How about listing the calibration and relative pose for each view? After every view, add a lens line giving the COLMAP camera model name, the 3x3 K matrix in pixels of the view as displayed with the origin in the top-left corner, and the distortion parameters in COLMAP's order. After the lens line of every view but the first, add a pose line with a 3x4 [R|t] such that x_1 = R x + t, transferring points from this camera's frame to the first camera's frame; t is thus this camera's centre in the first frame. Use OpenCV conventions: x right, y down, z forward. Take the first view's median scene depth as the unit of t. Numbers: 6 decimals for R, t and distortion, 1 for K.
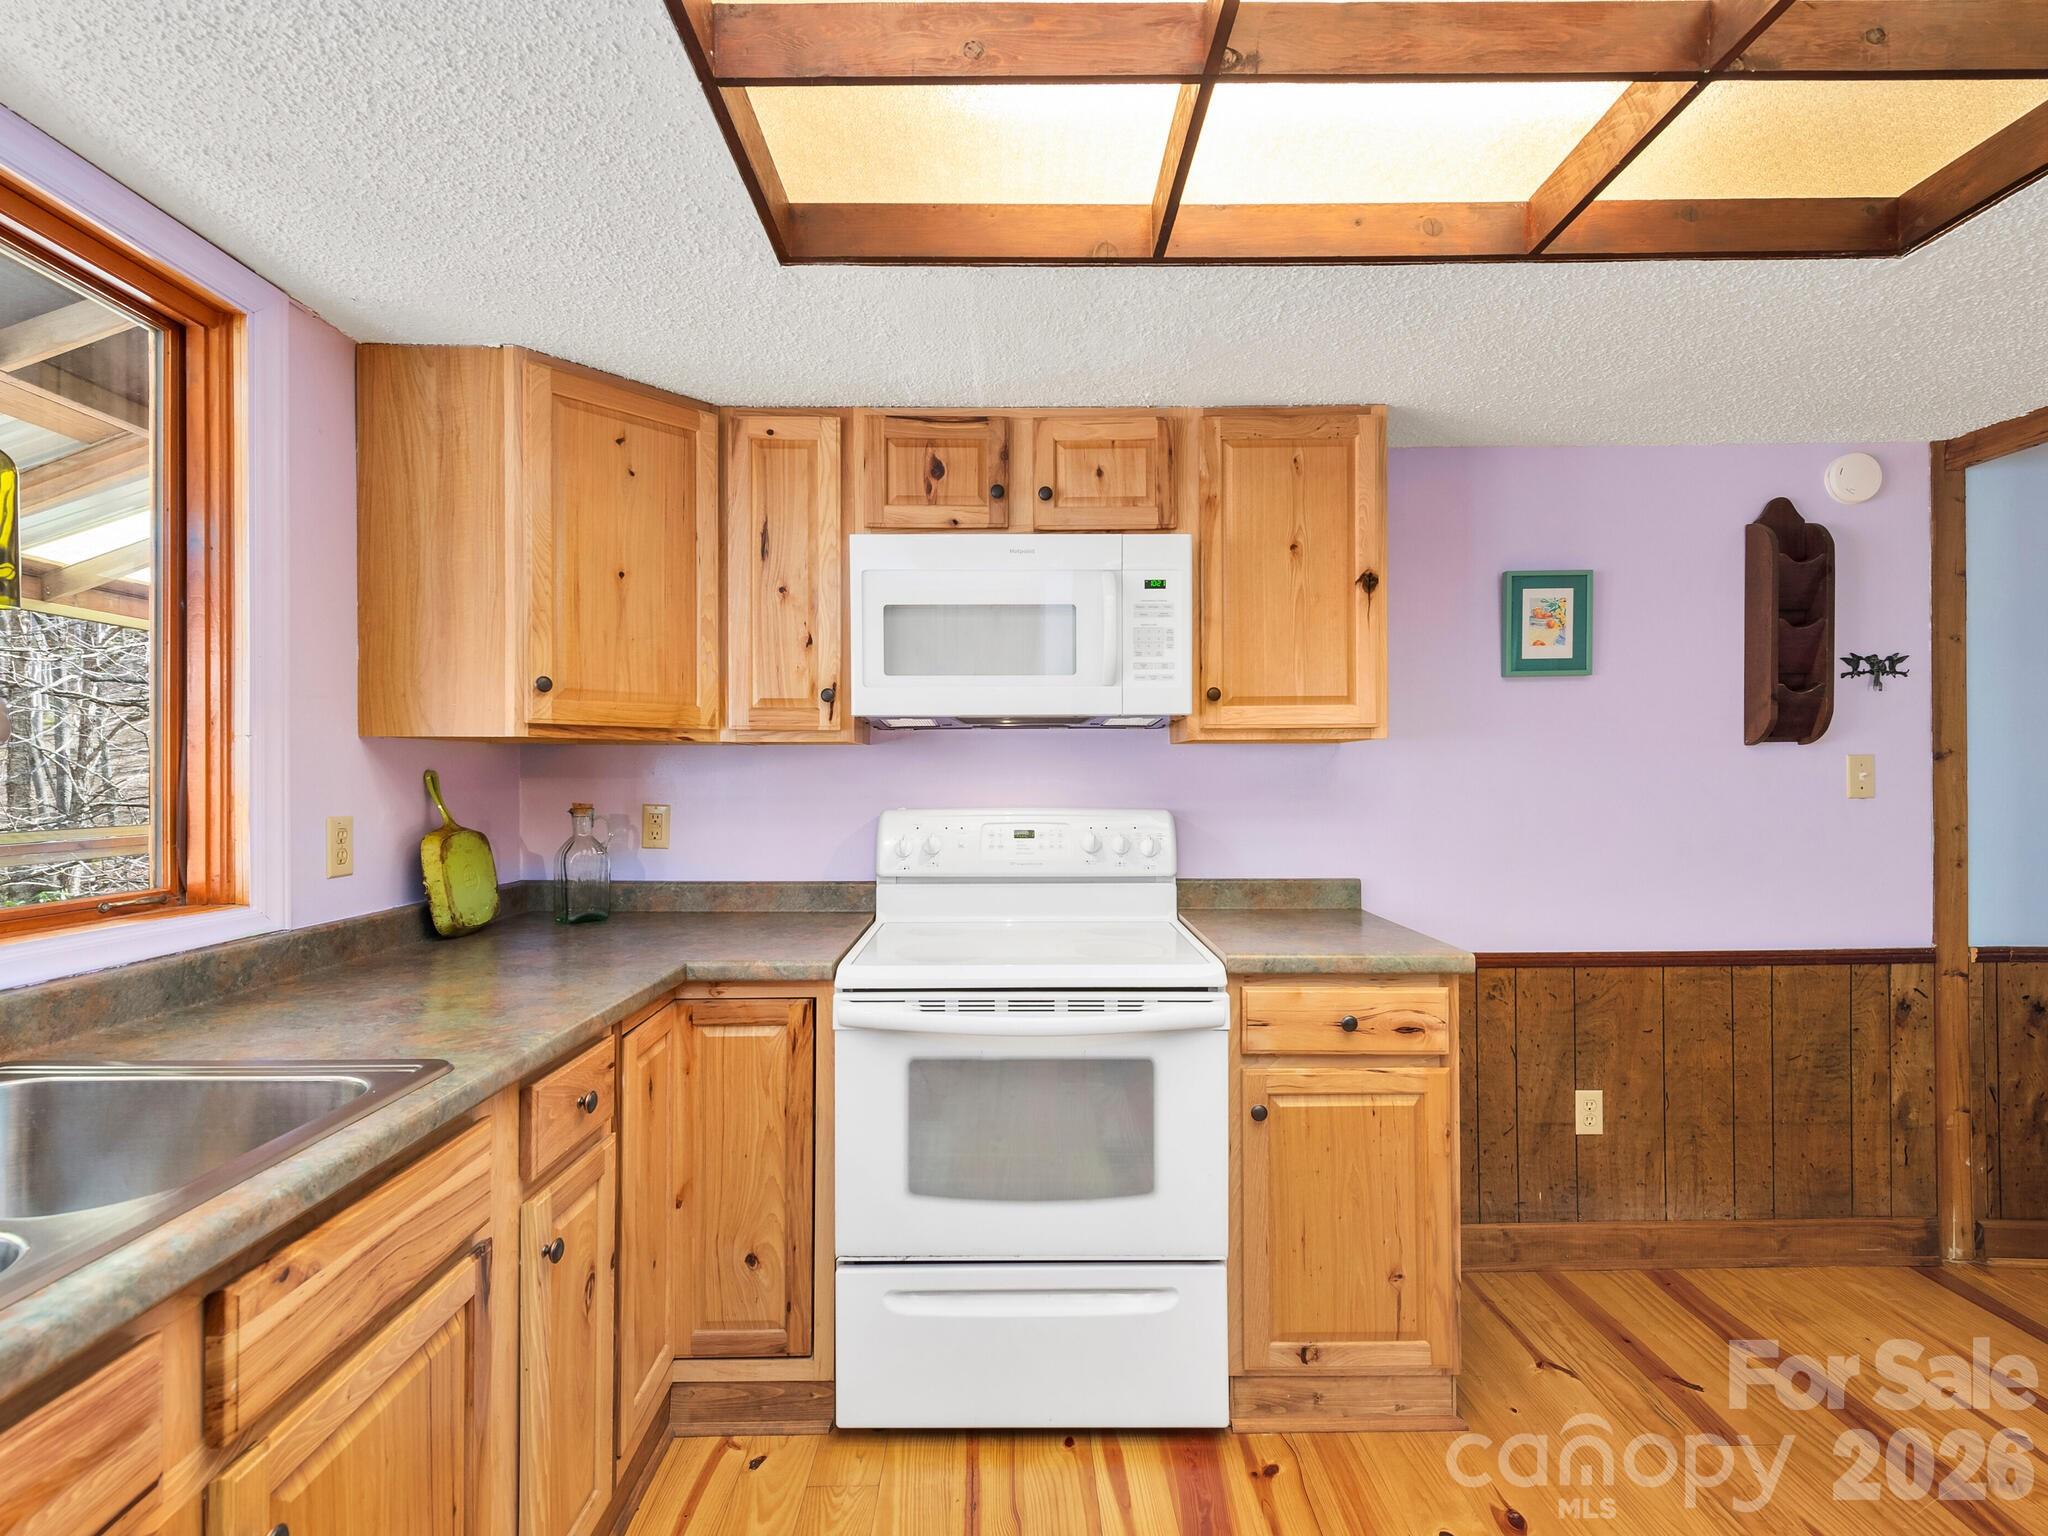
lens RADIAL K [[948.8, 0, 1021.4], [0, 948.8, 777.7], [0, 0, 1]] dist [0.017446, -0.000086]
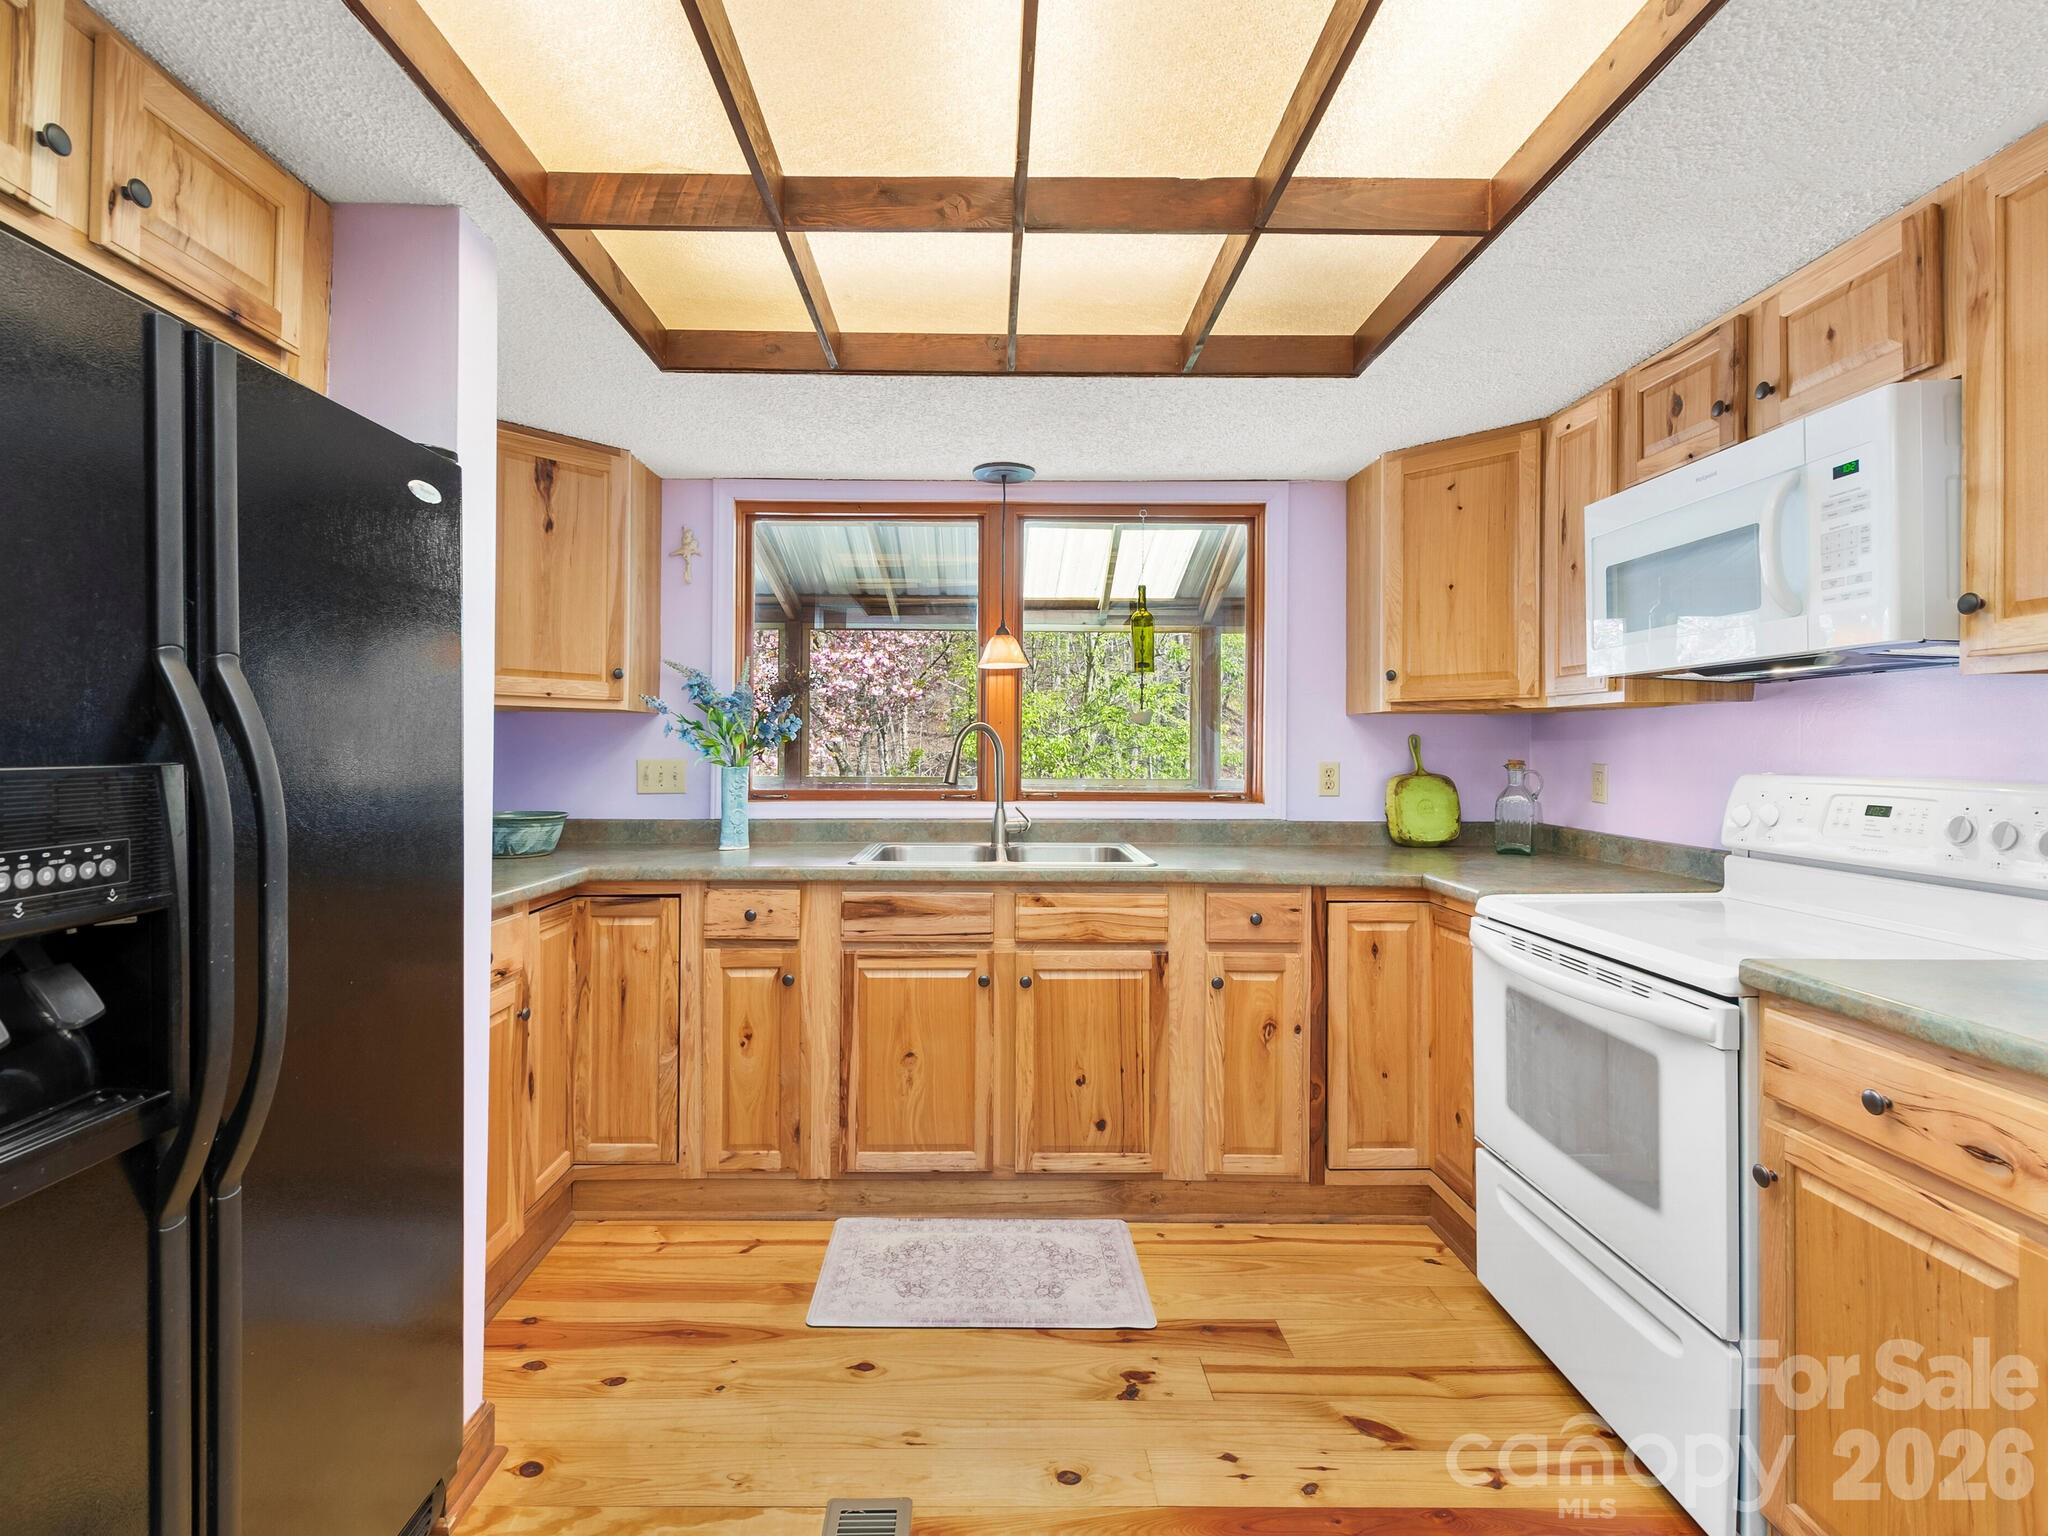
lens RADIAL K [[1016.7, 0, 1021.5], [0, 1016.7, 749.0], [0, 0, 1]] dist [0.017581, -0.000911]
pose [[0.009729, 0.002178, -0.999950, 0.964028], [-0.003937, 0.999990, 0.002140, 0.013500], [0.999945, 0.003916, 0.009737, 0.368569]]
